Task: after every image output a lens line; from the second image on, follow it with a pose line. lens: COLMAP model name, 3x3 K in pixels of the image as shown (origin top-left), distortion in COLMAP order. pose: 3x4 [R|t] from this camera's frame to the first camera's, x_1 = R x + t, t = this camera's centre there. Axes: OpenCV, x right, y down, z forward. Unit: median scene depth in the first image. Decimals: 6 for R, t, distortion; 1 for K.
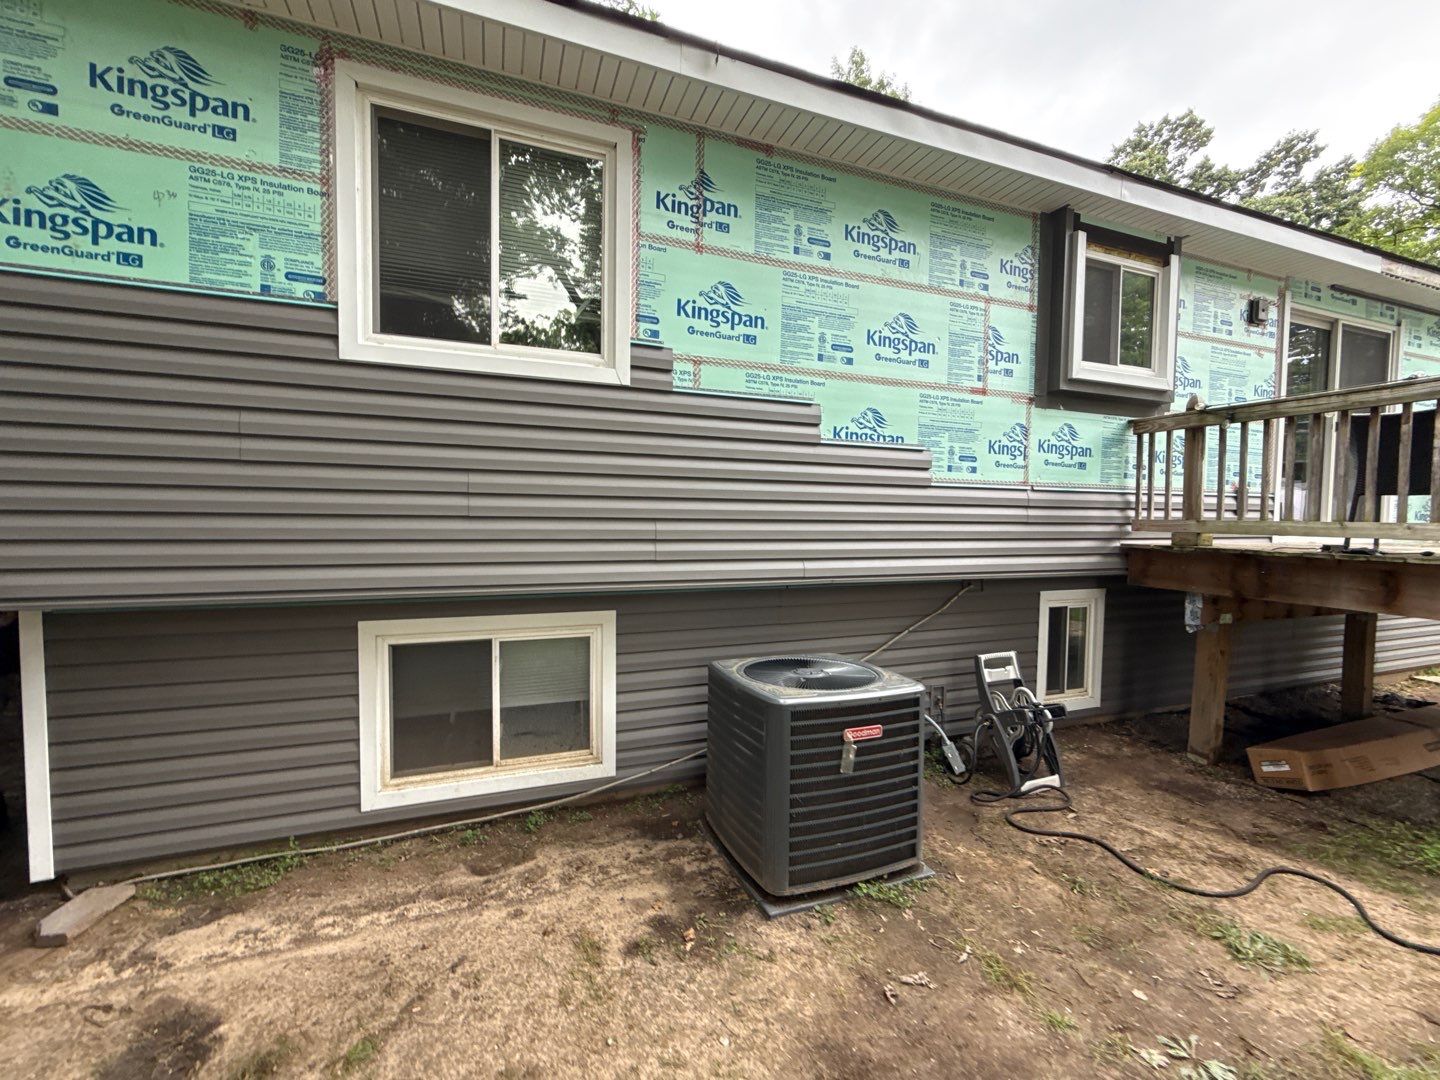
lens RADIAL K [[619.6, 0, 720.0], [0, 619.6, 540.0], [0, 0, 1]] dist [-0.001128, -0.000120]
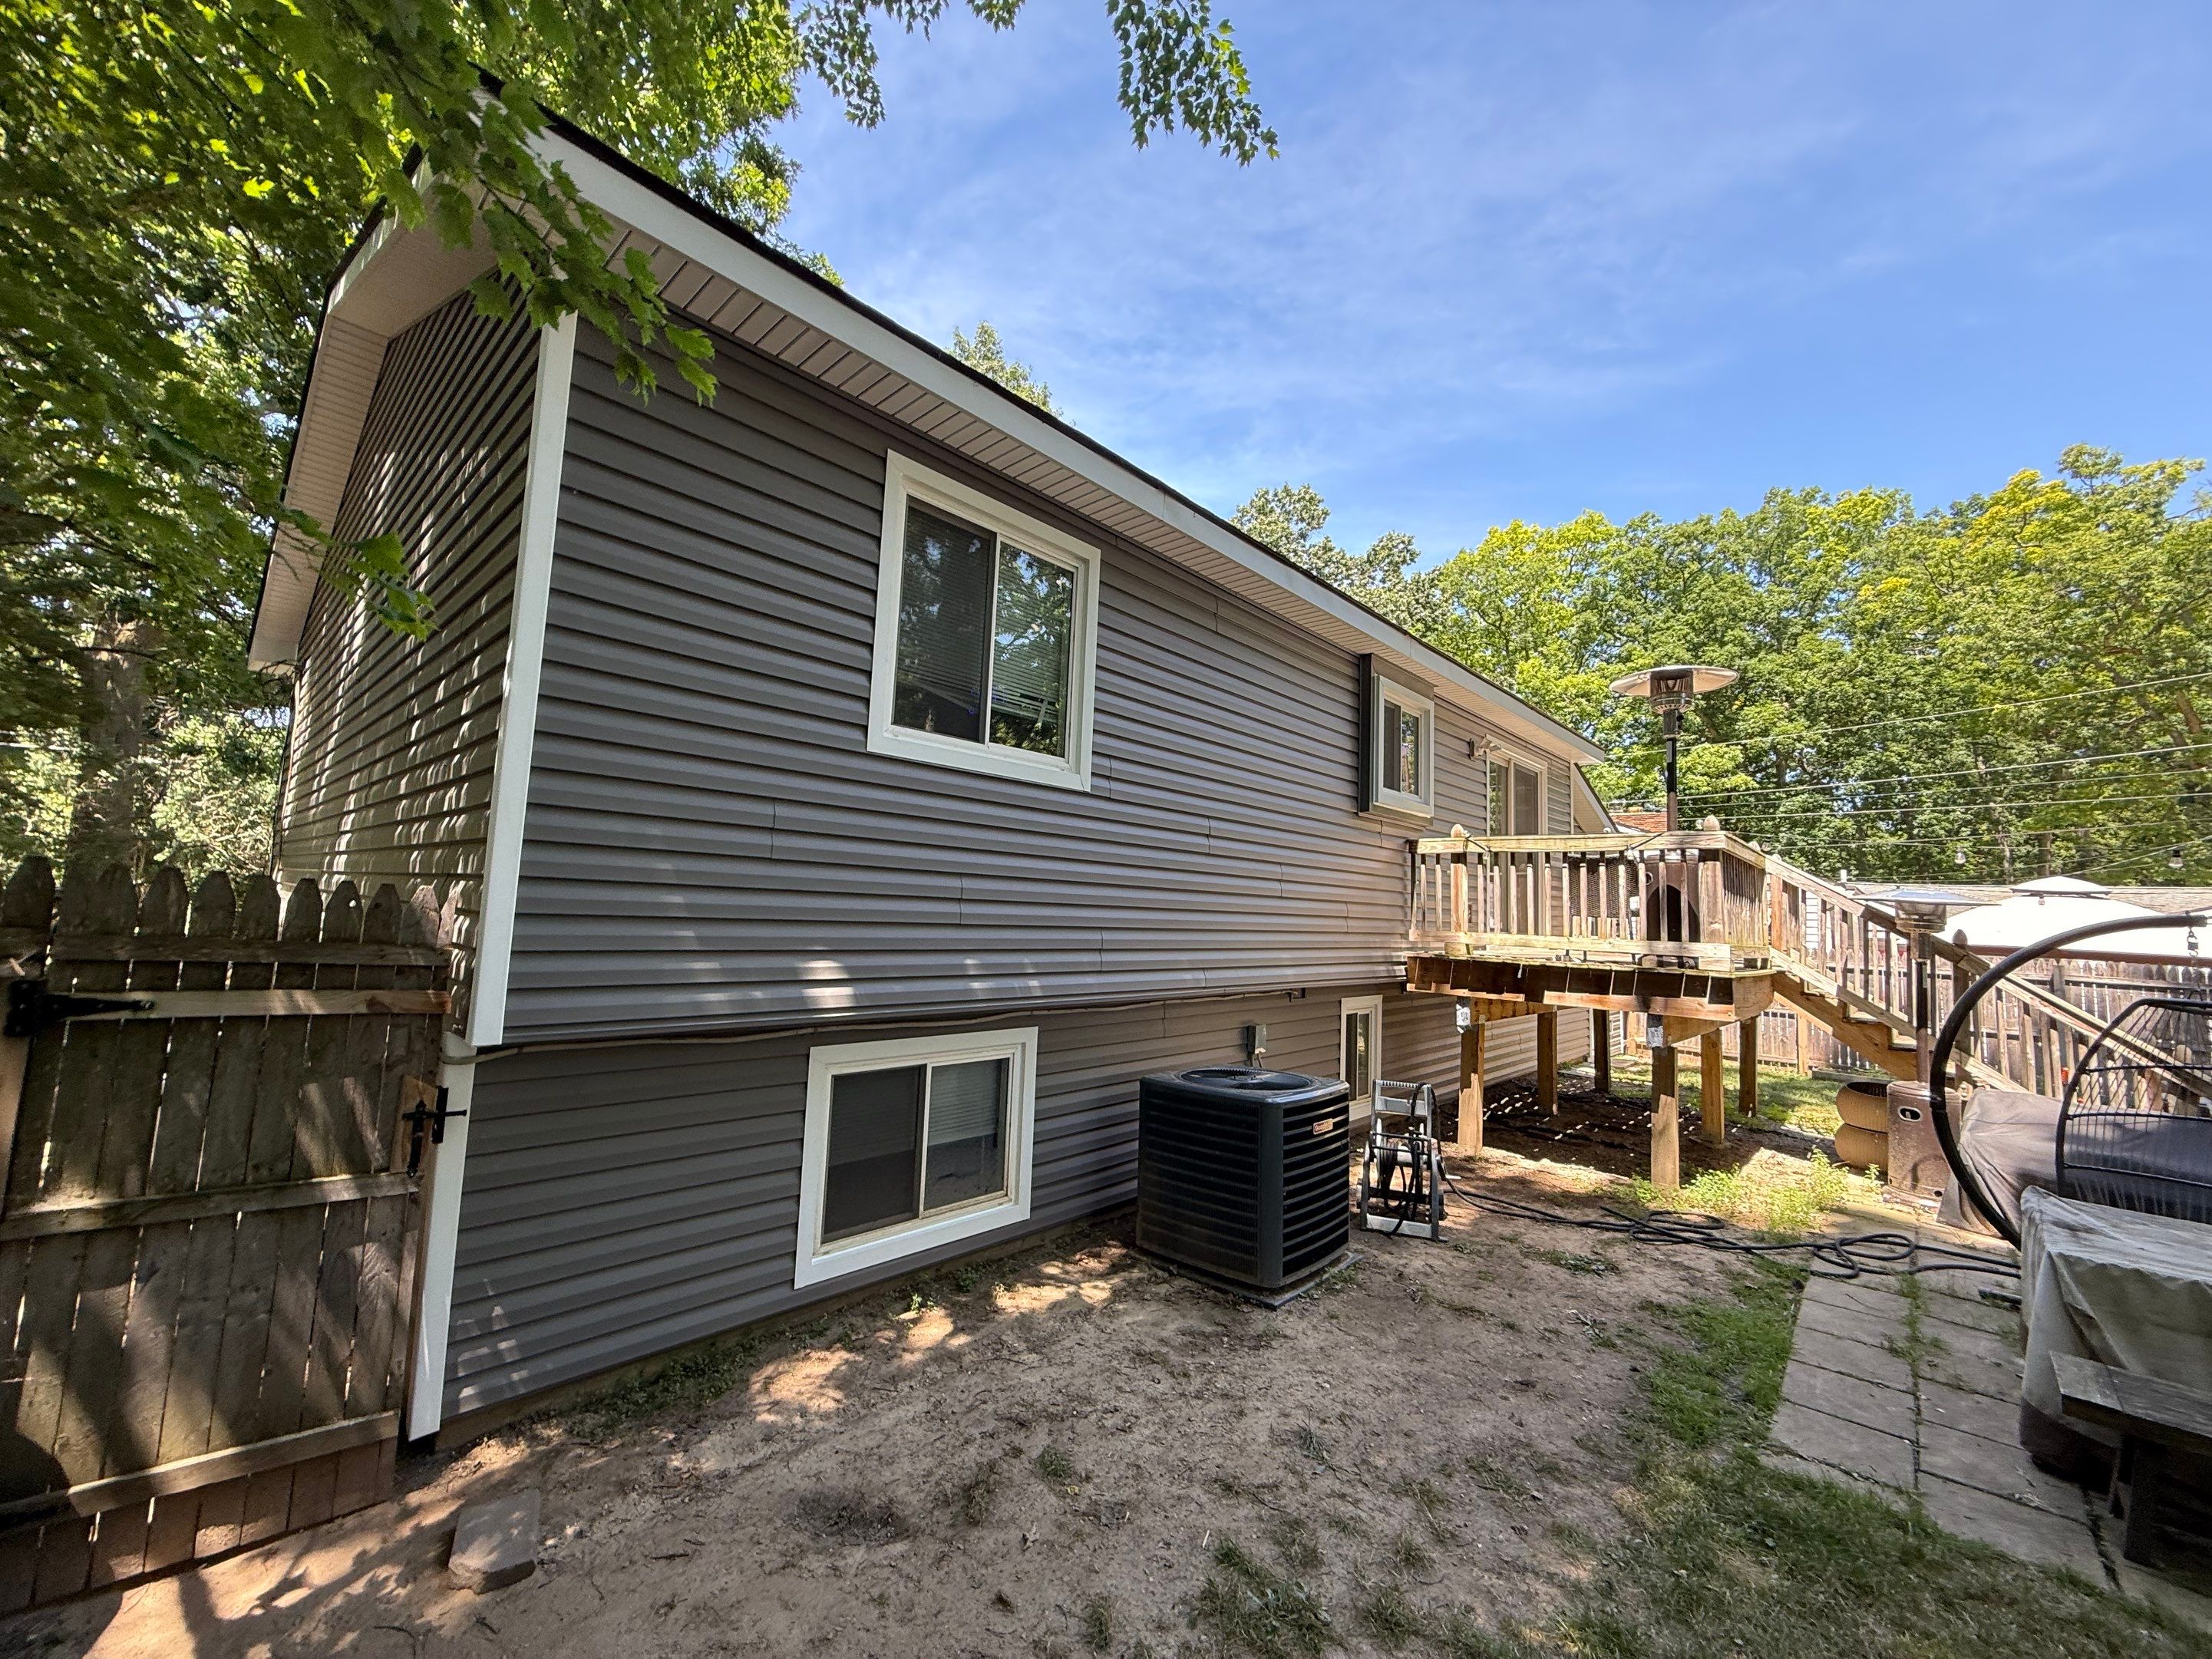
lens RADIAL K [[891.9, 0, 1113.6], [0, 891.9, 826.4], [0, 0, 1]] dist [0.002369, 0.000364]
pose [[0.897864, 0.060610, 0.436080, -0.662172], [-0.003645, 0.991468, -0.130299, -0.008306], [-0.440257, 0.115402, 0.890425, -0.253878]]
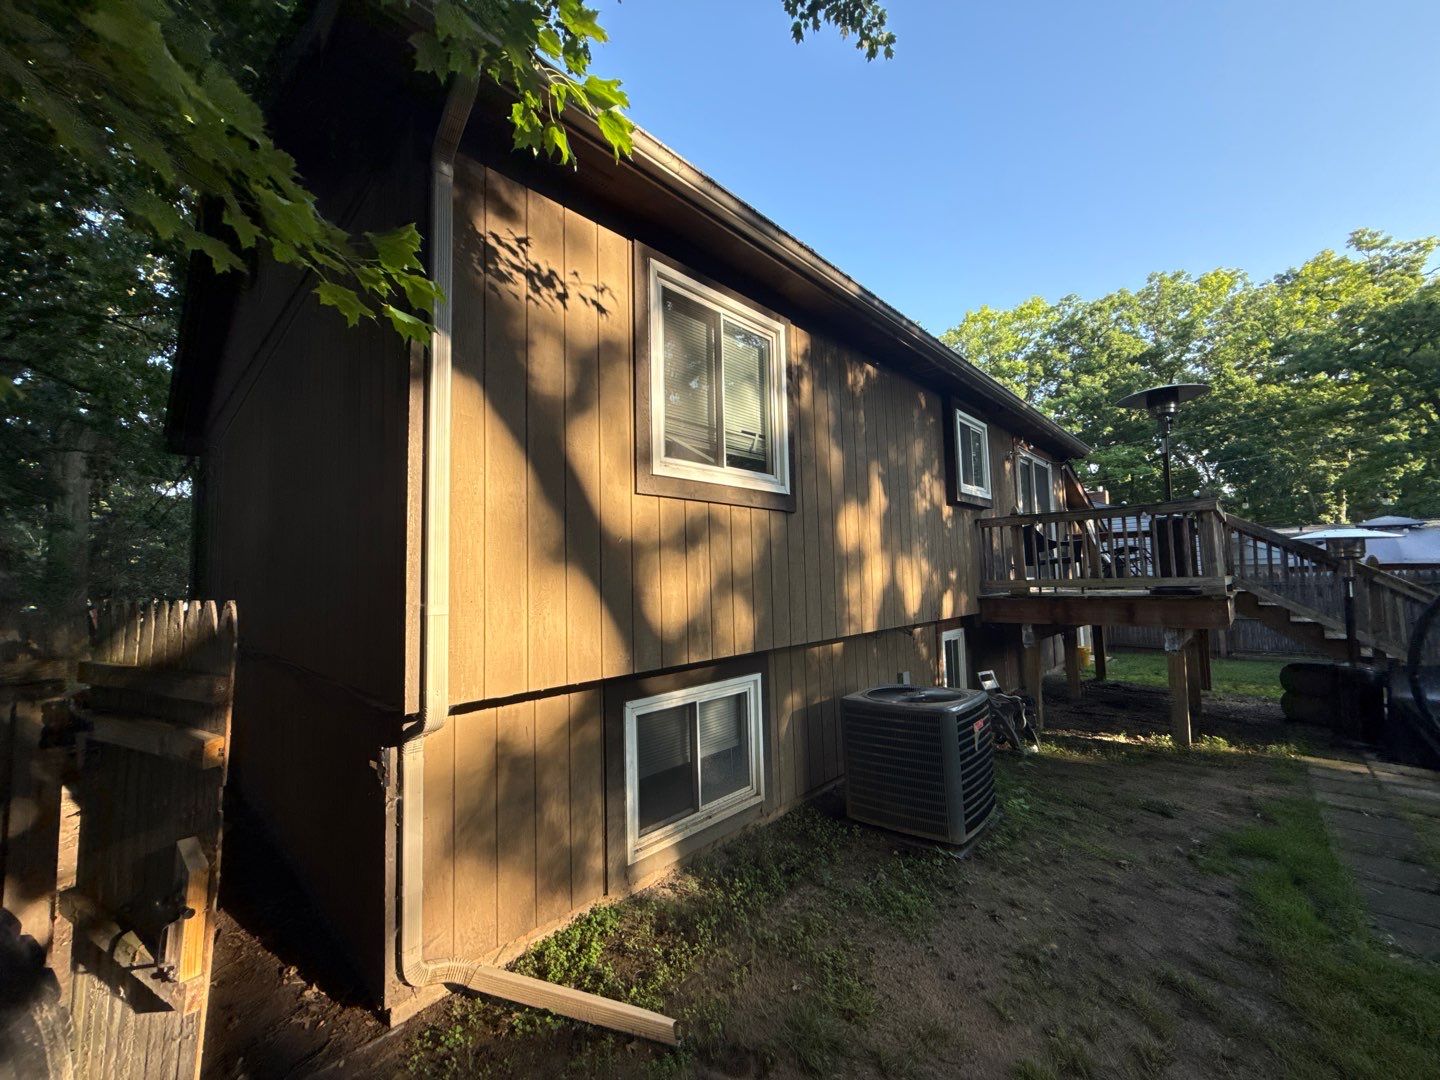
lens RADIAL K [[580.7, 0, 725.0], [0, 580.7, 538.0], [0, 0, 1]] dist [0.002369, 0.000364]
pose [[0.897541, -0.007610, 0.440866, -0.771787], [0.060476, 0.992527, -0.105988, -0.030433], [-0.436764, 0.121790, 0.891294, -0.068574]]
